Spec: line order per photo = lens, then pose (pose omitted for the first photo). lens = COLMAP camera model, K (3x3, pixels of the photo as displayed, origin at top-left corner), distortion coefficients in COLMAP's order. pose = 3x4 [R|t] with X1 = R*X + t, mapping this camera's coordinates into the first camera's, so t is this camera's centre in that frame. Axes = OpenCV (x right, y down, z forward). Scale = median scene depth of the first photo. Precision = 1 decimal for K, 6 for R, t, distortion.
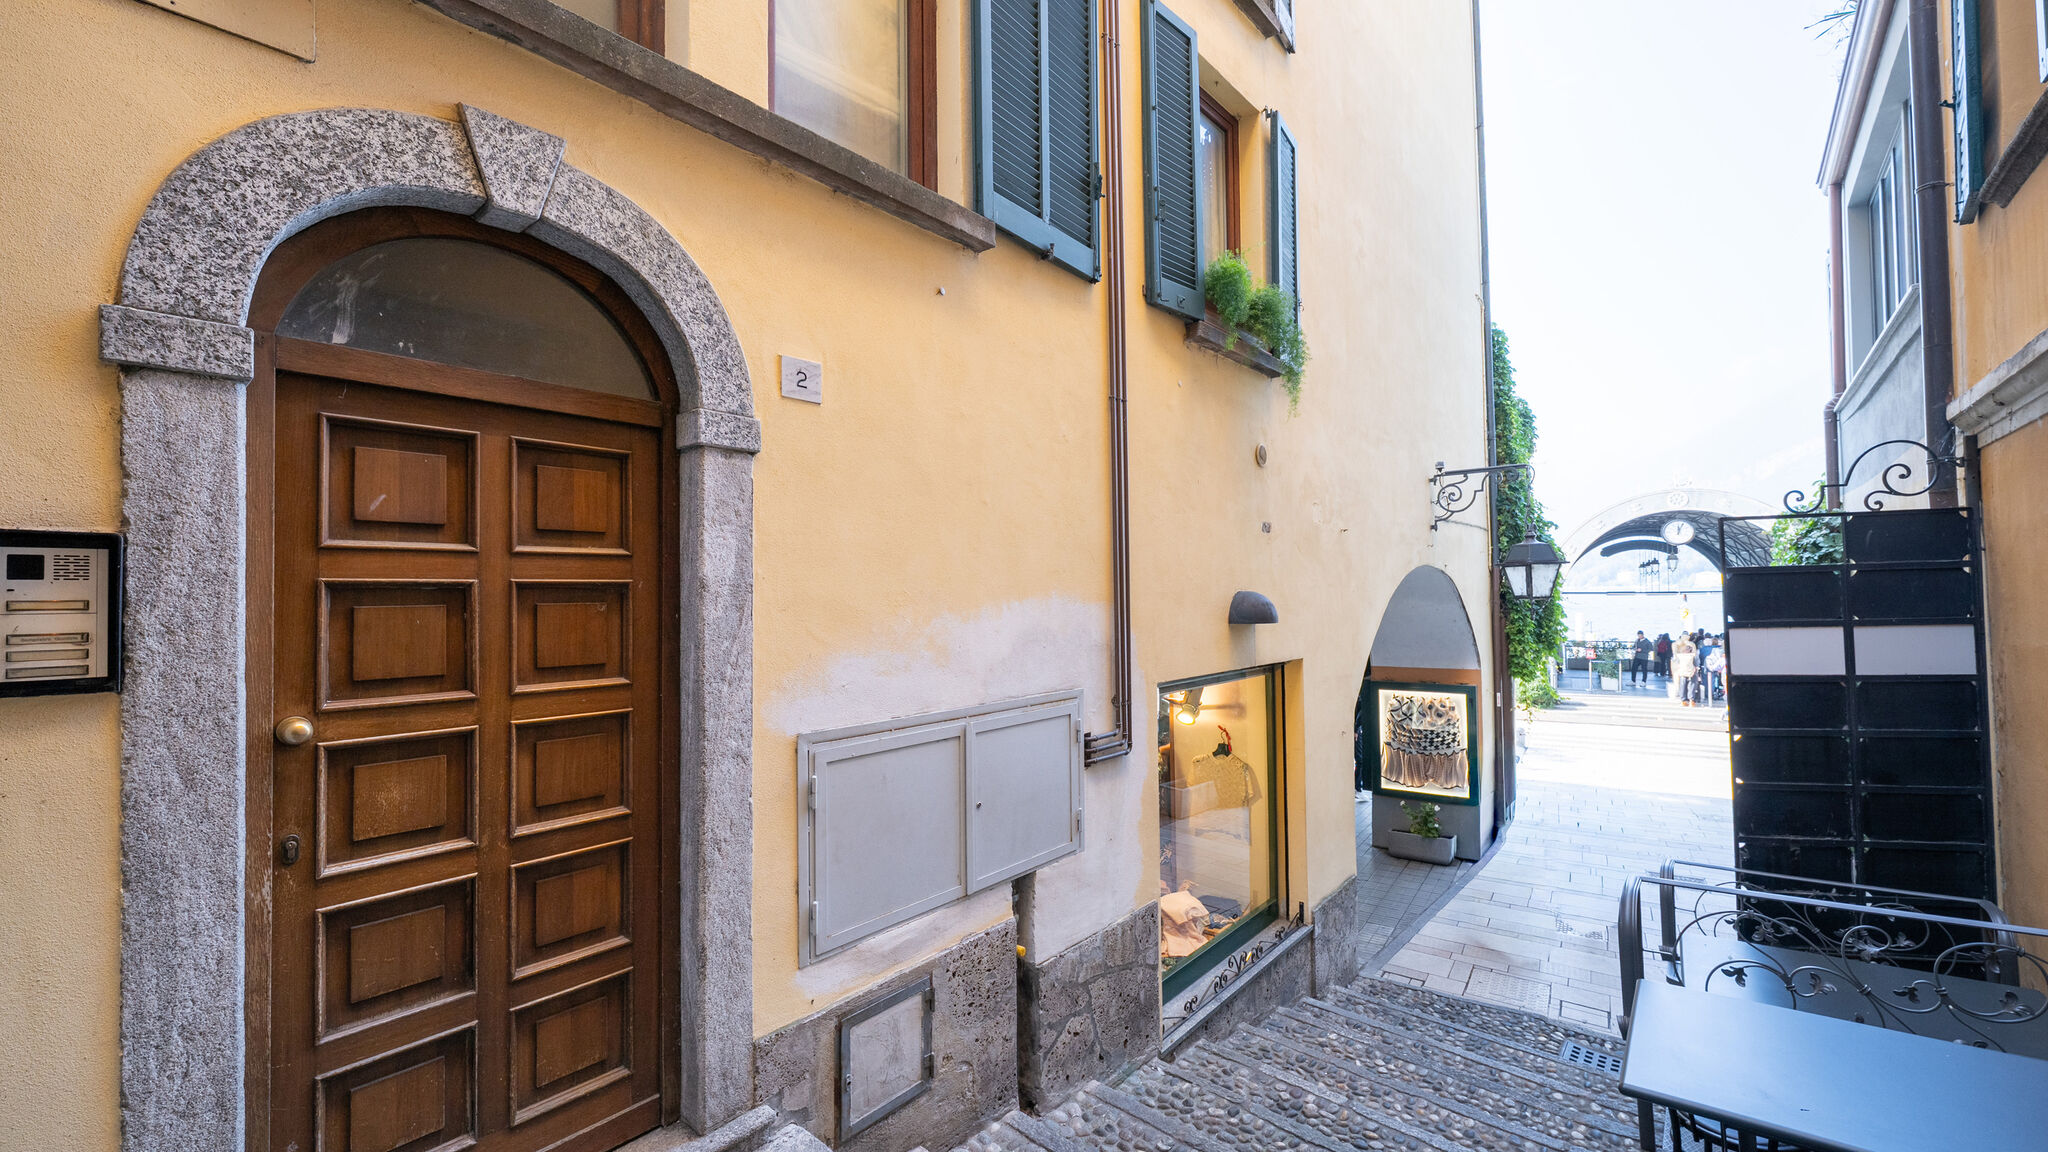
lens RADIAL K [[836.3, 0, 1024.0], [0, 836.3, 576.0], [0, 0, 1]] dist [0.000850, -0.000671]
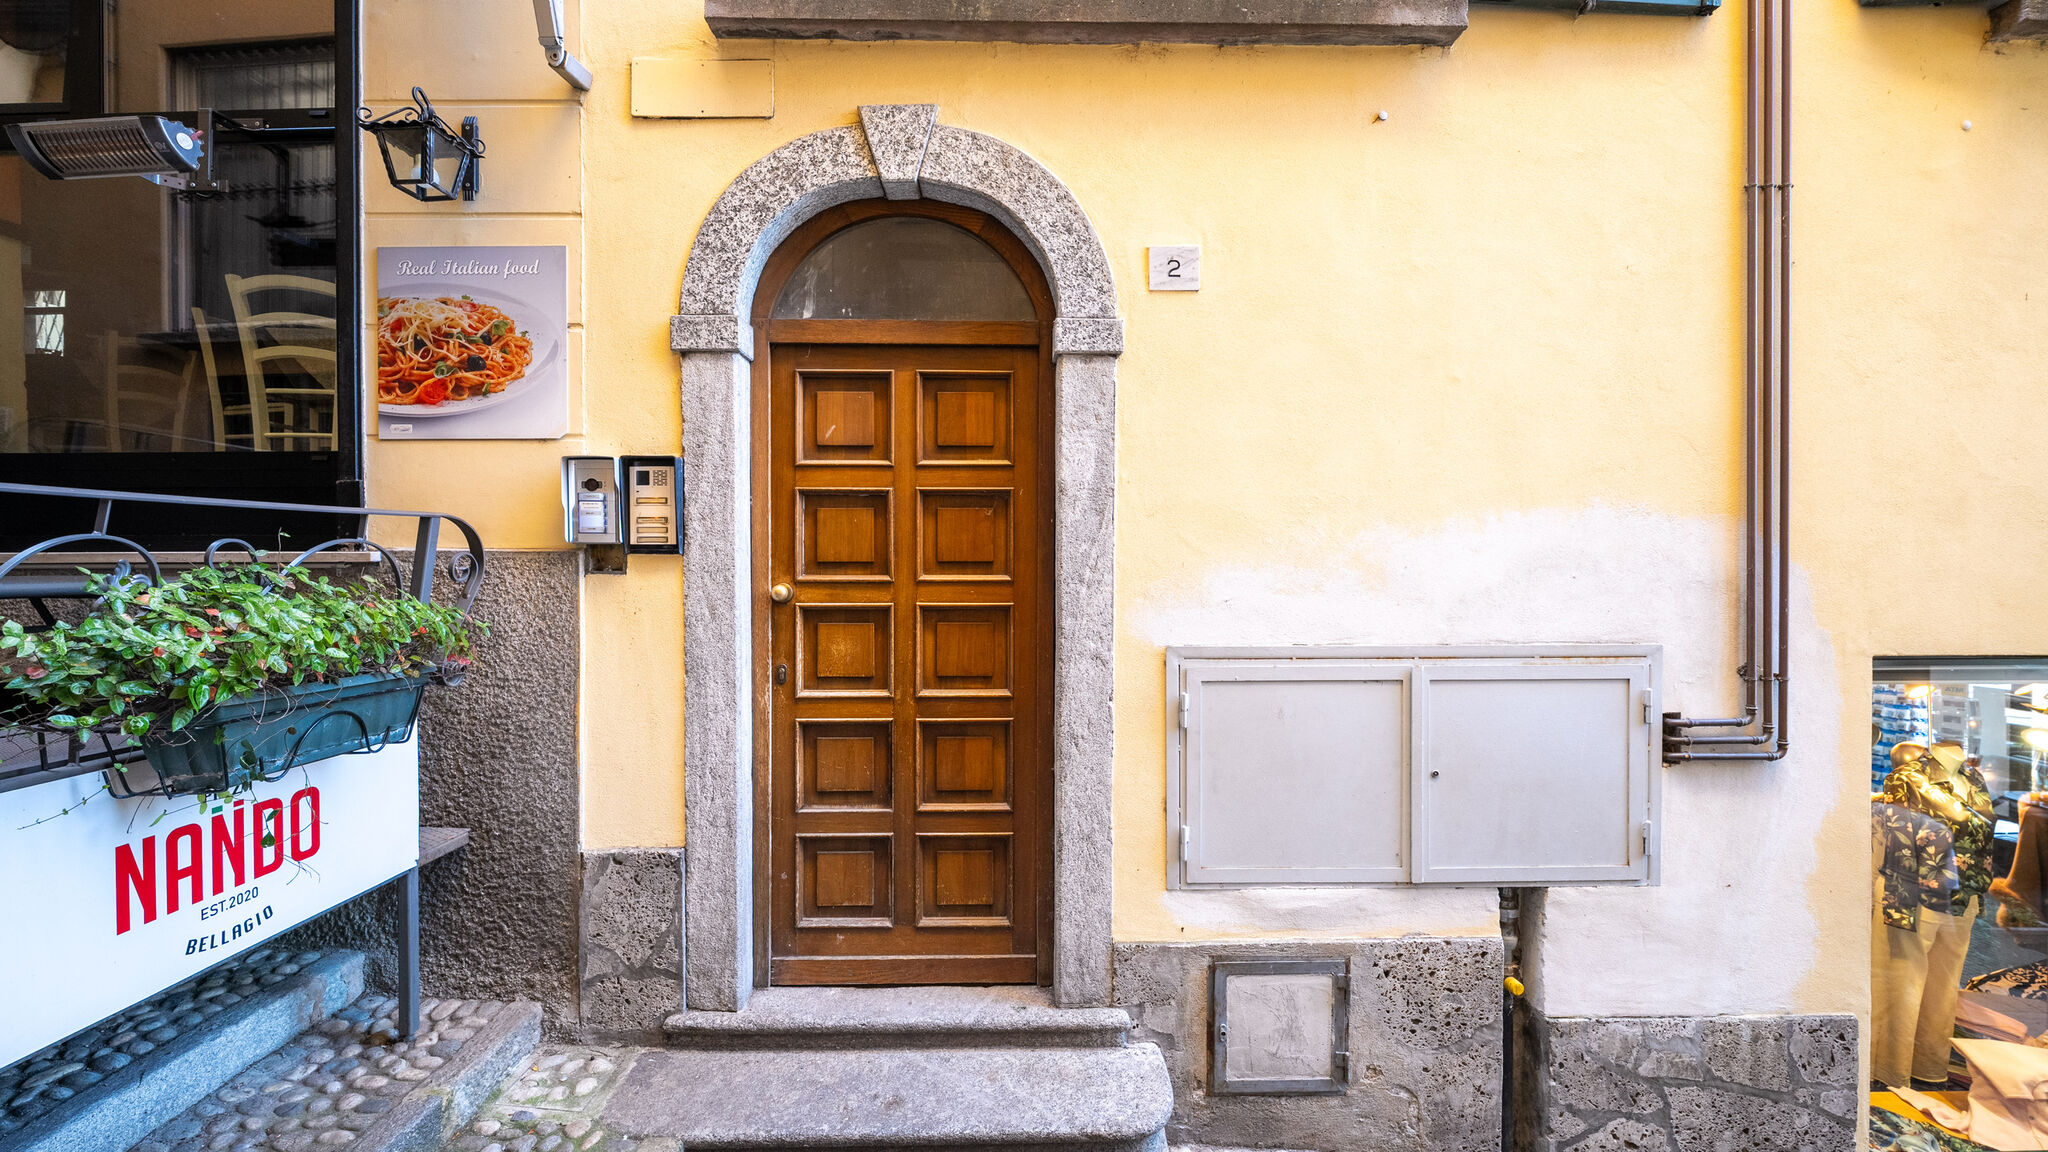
lens RADIAL K [[836.3, 0, 1024.0], [0, 836.3, 576.0], [0, 0, 1]] dist [0.000850, -0.000671]
pose [[0.650350, 0.020221, -0.759366, 0.368548], [0.006797, 0.999451, 0.032435, 0.082935], [0.759604, -0.026256, 0.649855, 0.279280]]
